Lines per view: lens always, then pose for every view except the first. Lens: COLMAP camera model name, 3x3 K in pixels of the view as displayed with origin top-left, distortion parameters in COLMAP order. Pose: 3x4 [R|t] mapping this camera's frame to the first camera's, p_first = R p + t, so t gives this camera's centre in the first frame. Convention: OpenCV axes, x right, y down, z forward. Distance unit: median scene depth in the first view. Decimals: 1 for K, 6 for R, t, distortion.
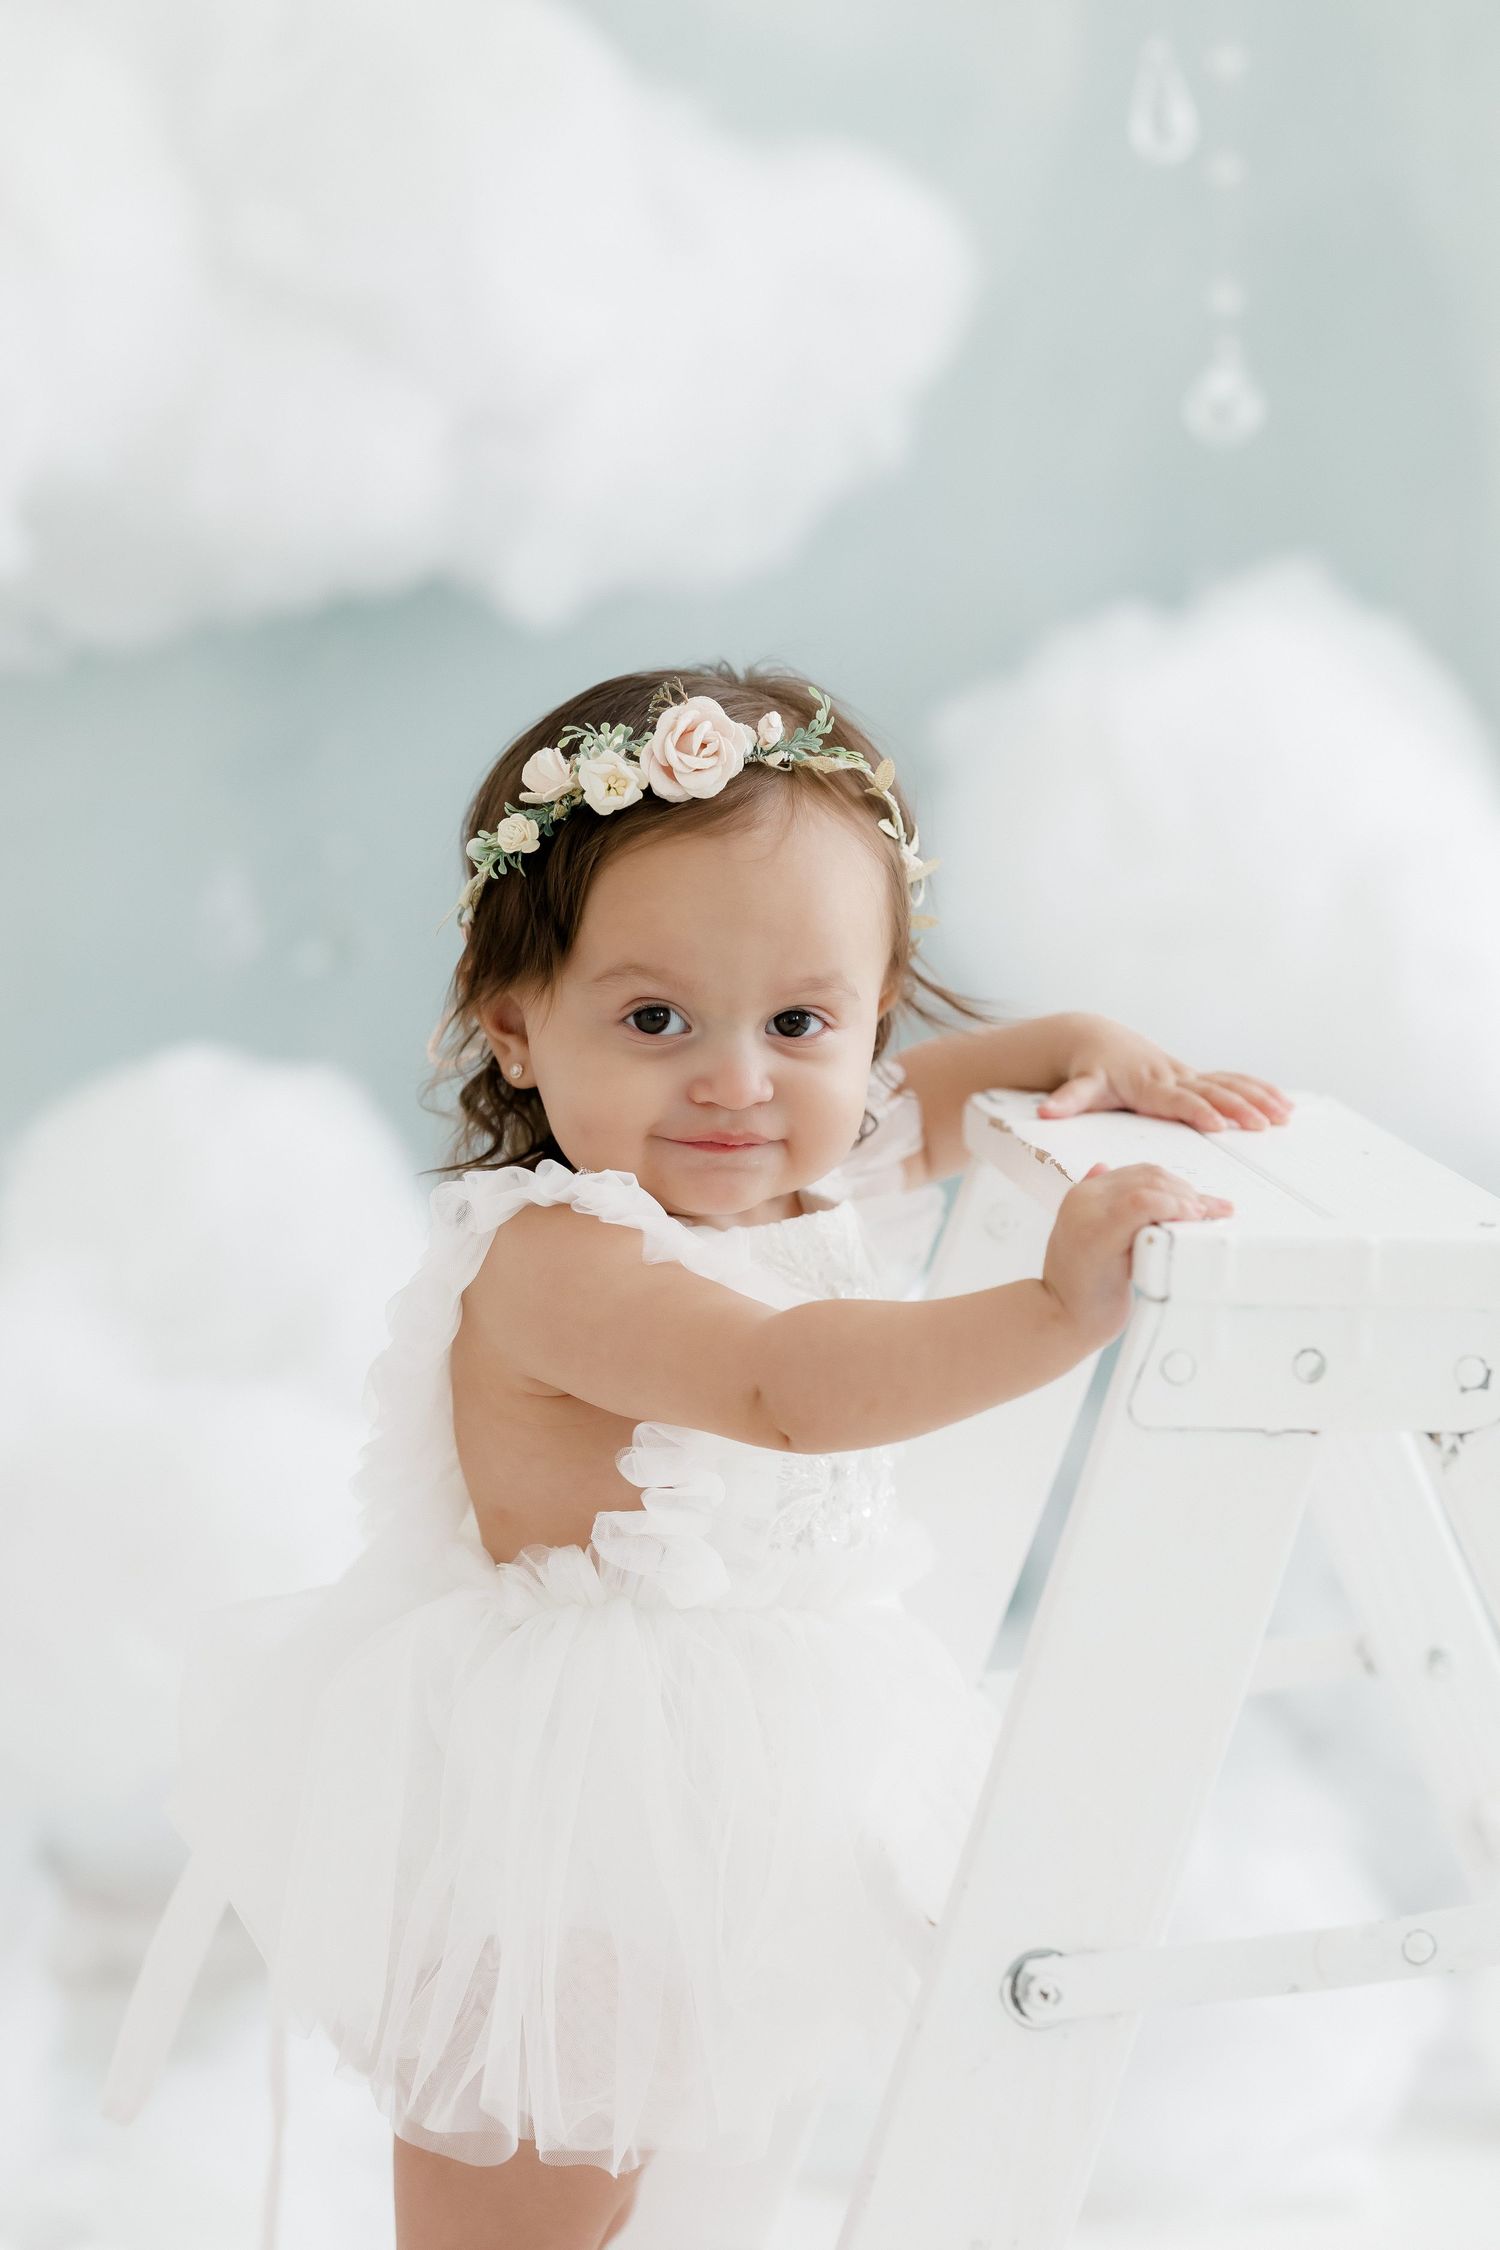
lens RADIAL K [[5894.8, 0, 749.9], [0, 5894.8, 1126.8], [0, 0, 1]] dist [0.120373, 0.499078]
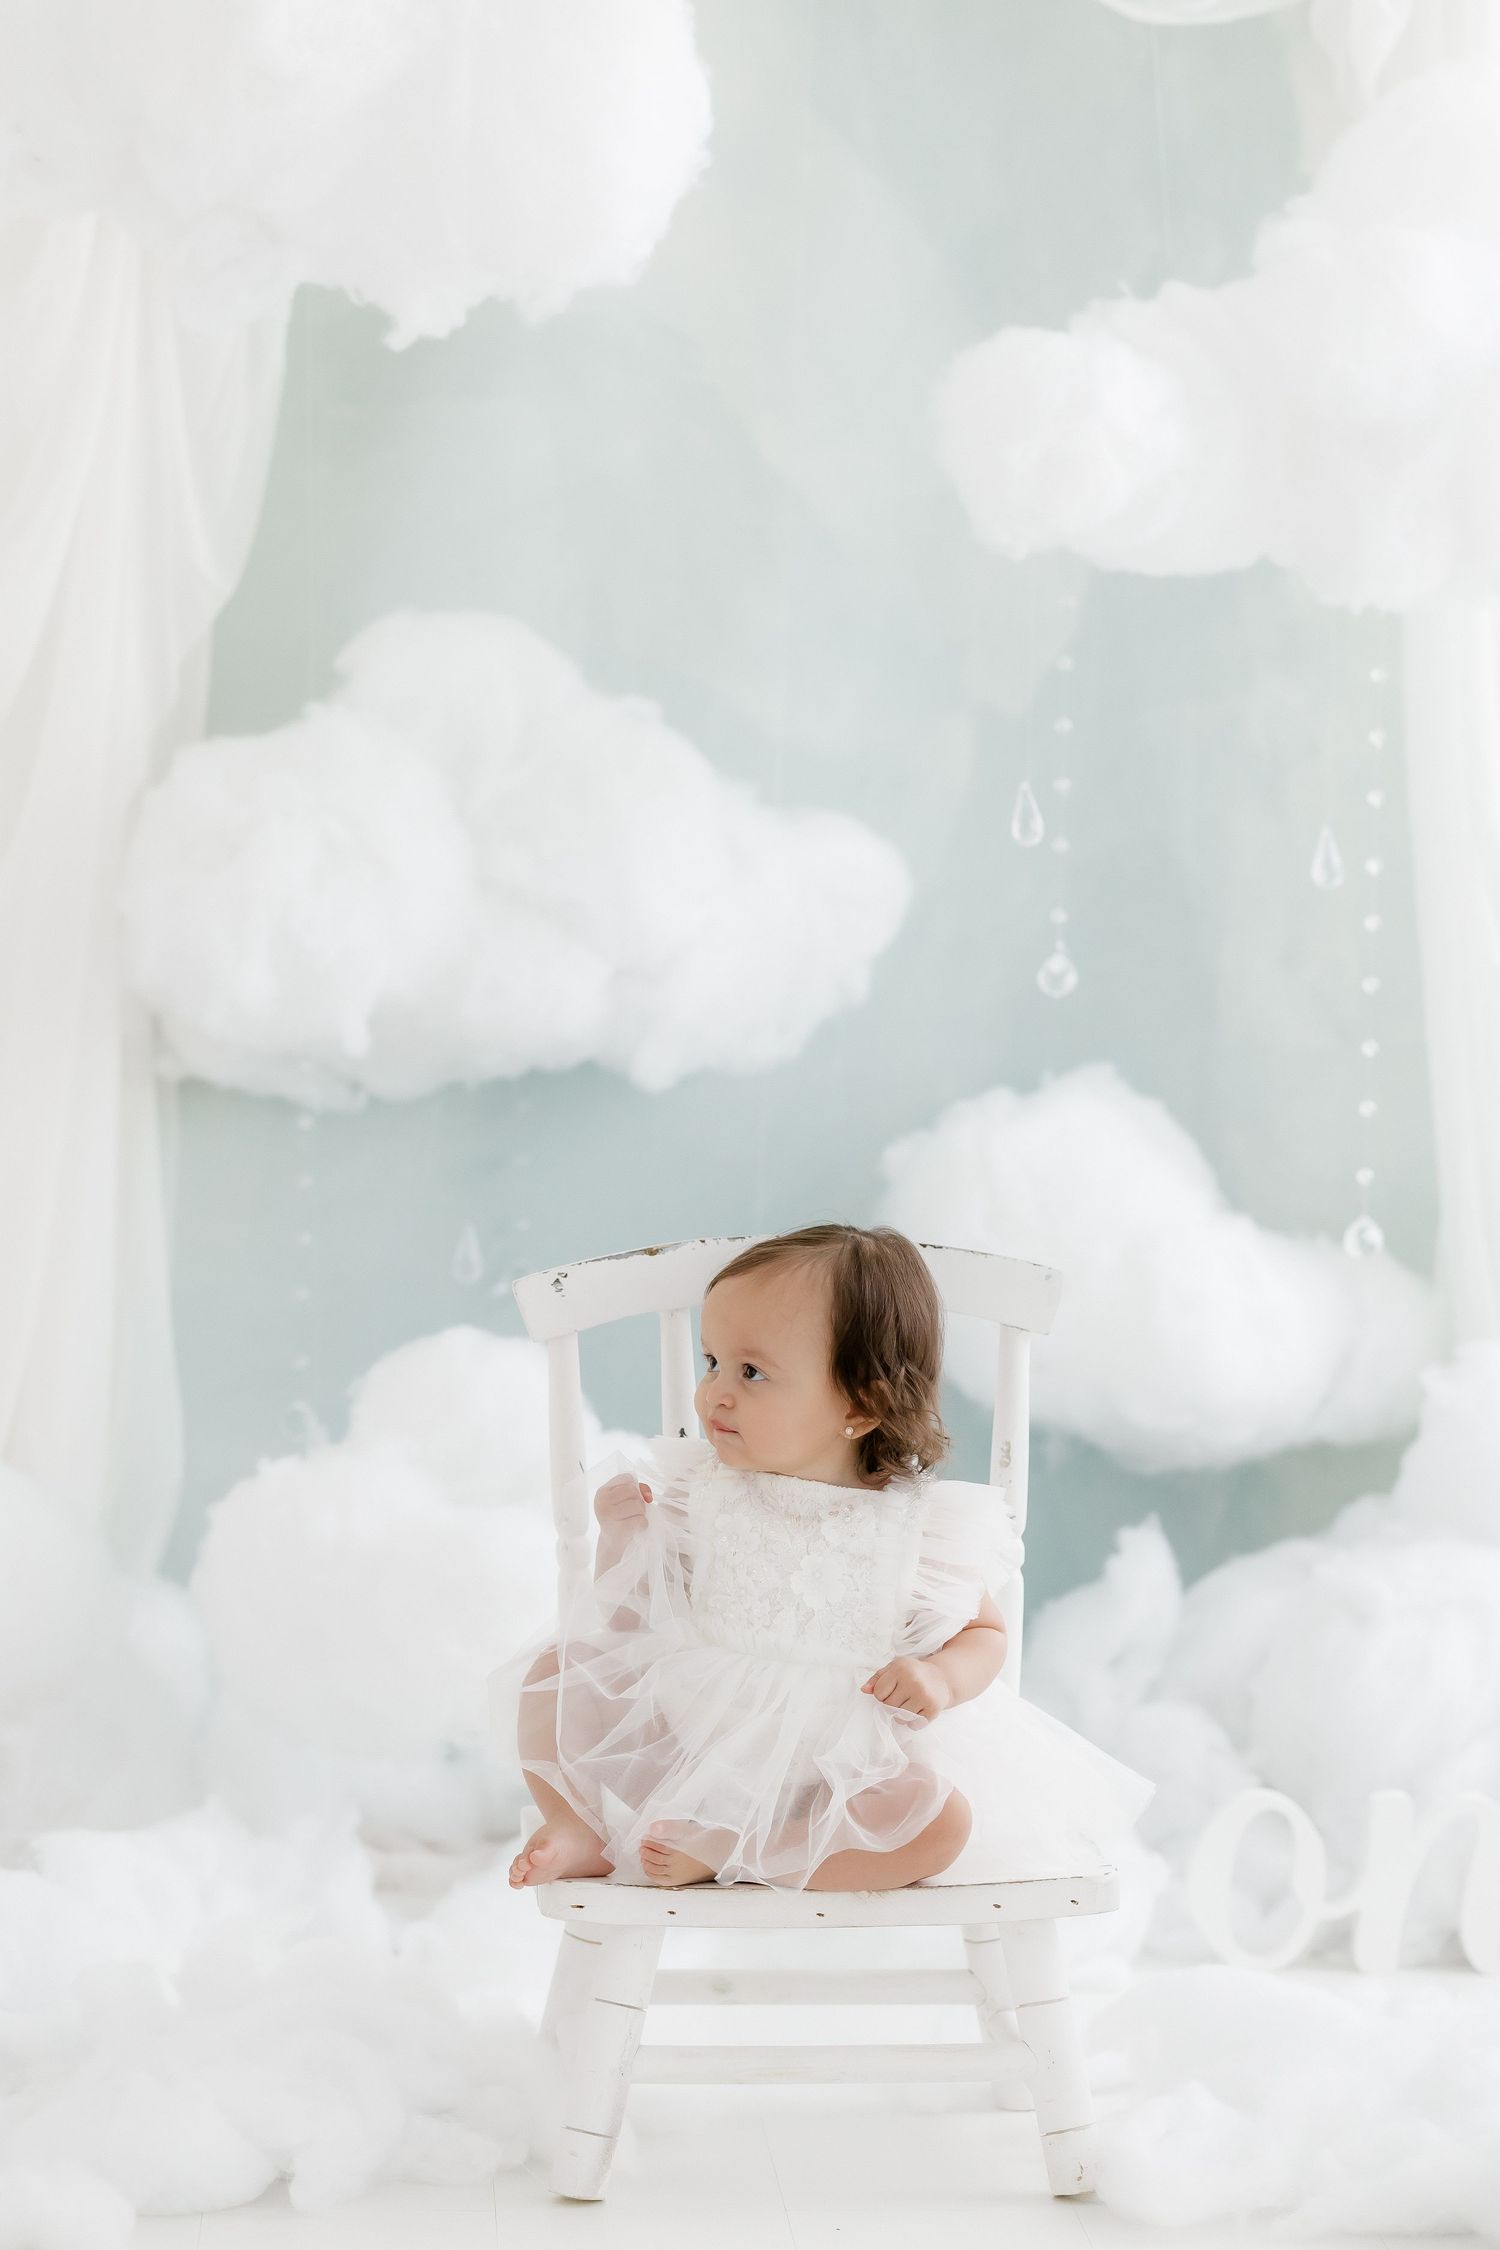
lens RADIAL K [[5619.6, 0, 715.5], [0, 5619.6, 1104.4], [0, 0, 1]] dist [-0.021520, -0.061733]
pose [[0.999570, 0.023576, 0.017449, -0.051611], [-0.021976, 0.995984, -0.086796, 0.065166], [-0.019425, 0.086375, 0.996073, -0.678296]]
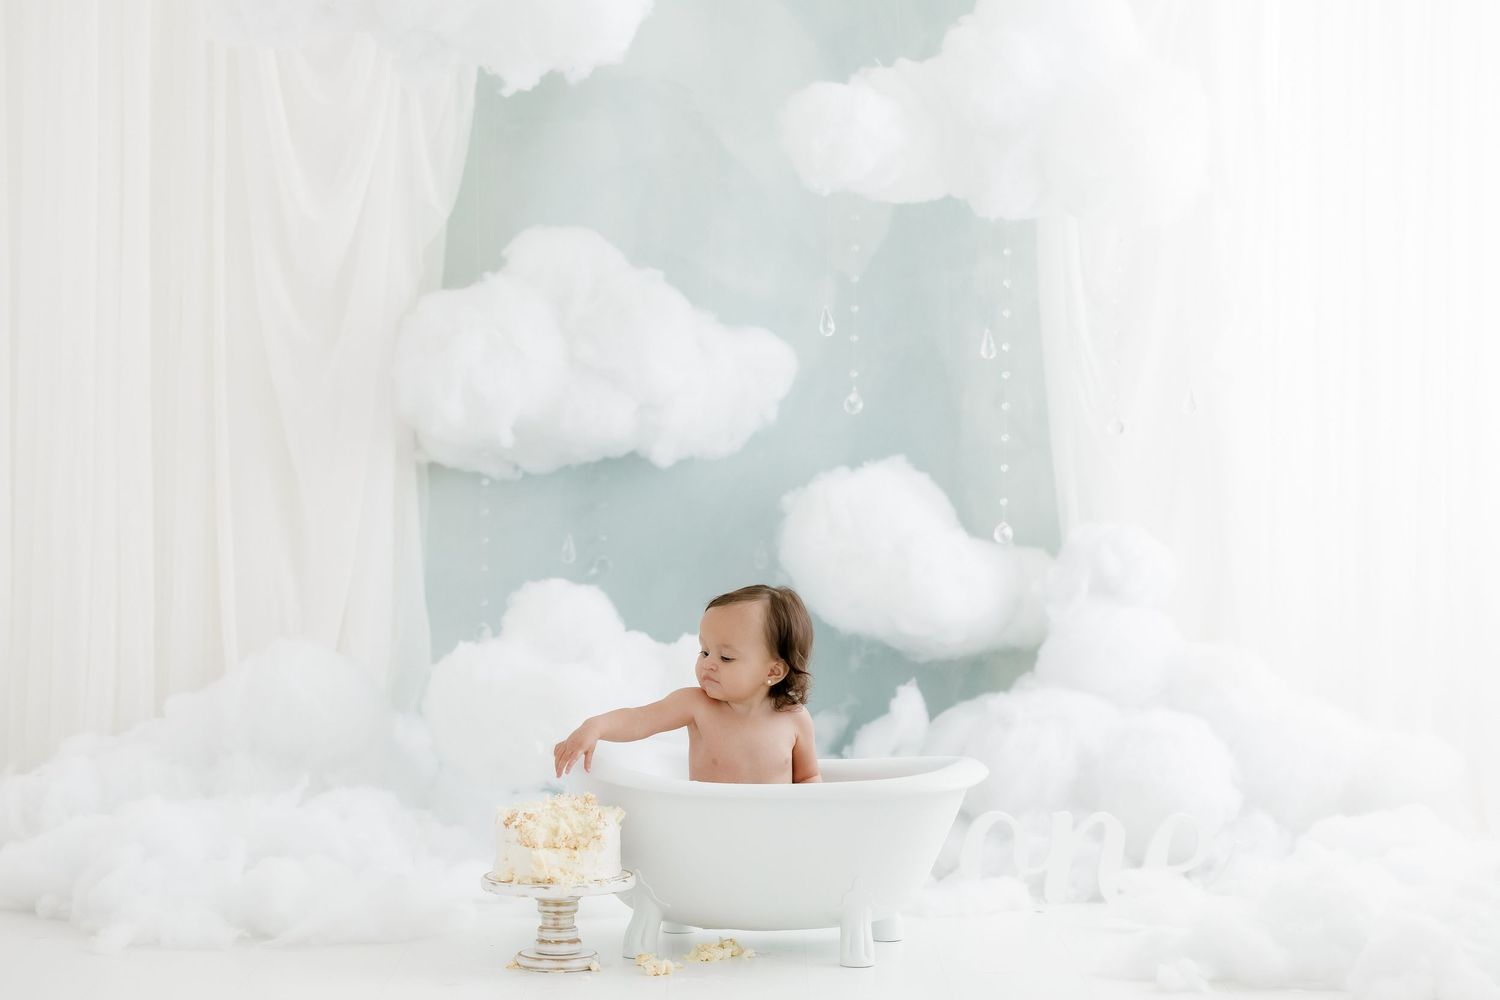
lens RADIAL K [[3668.6, 0, 752.4], [0, 3668.6, 502.1], [0, 0, 1]] dist [-0.057466, 0.539314]
pose [[0.999047, 0.018713, -0.039427, 0.109169], [-0.022839, 0.994001, -0.106959, 0.175435], [0.037189, 0.107758, 0.993481, -1.197048]]
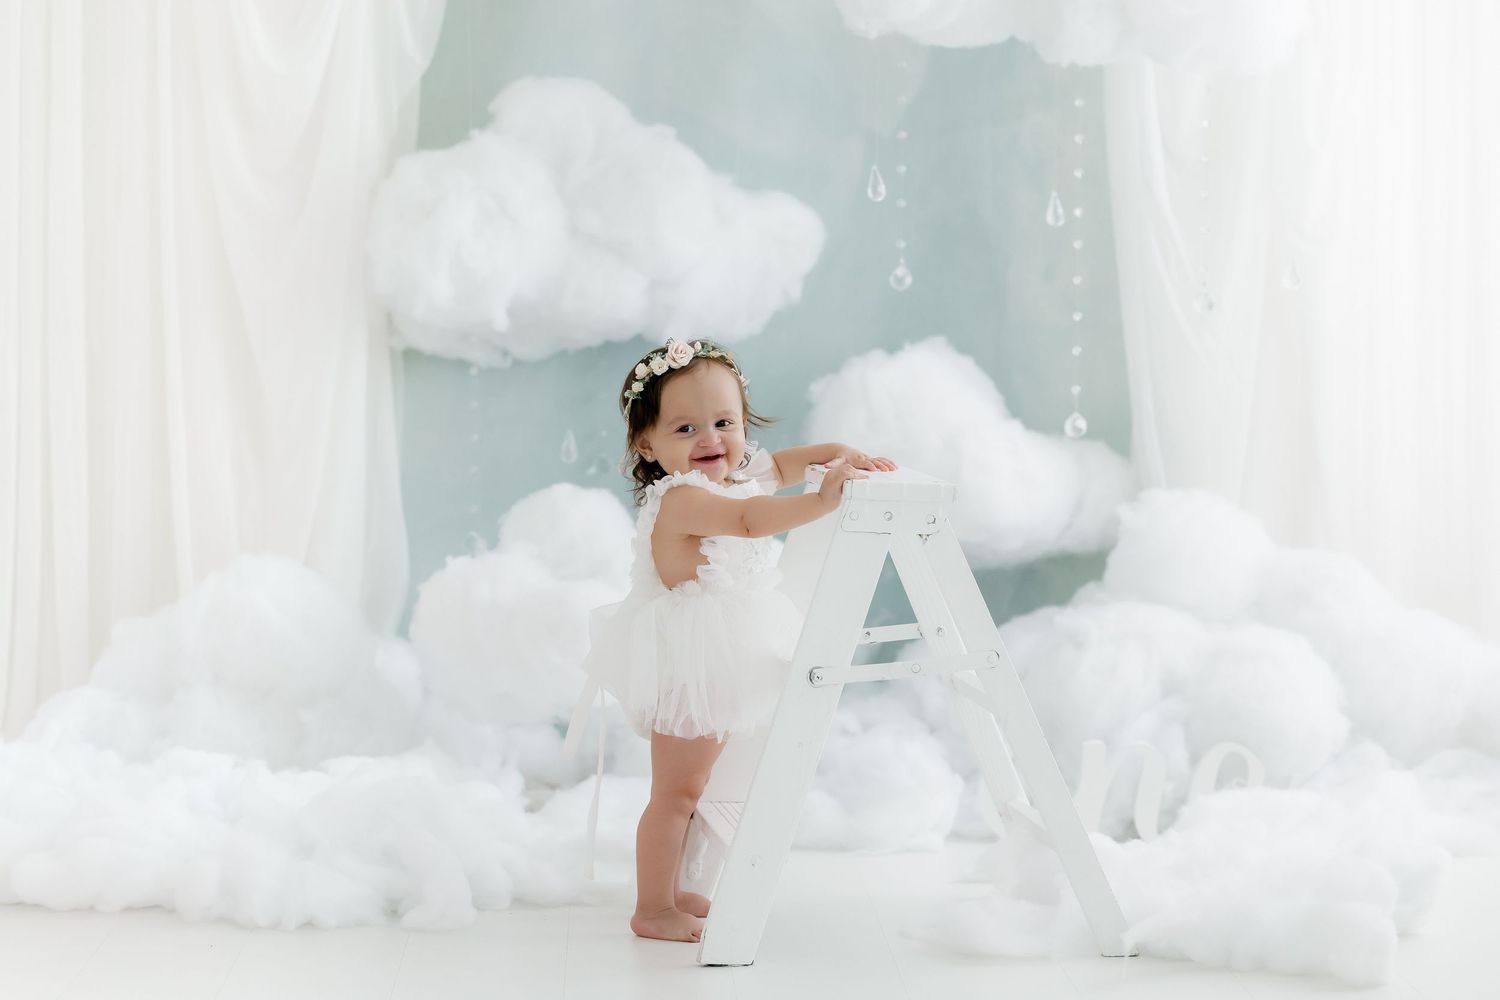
lens RADIAL K [[3733.3, 0, 751.9], [0, 3733.3, 498.6], [0, 0, 1]] dist [-0.037780, 0.039903]
pose [[0.999938, 0.011136, -0.000981, 0.005535], [-0.011178, 0.997119, -0.075020, 0.141759], [0.000143, 0.075027, 0.997182, -0.950213]]
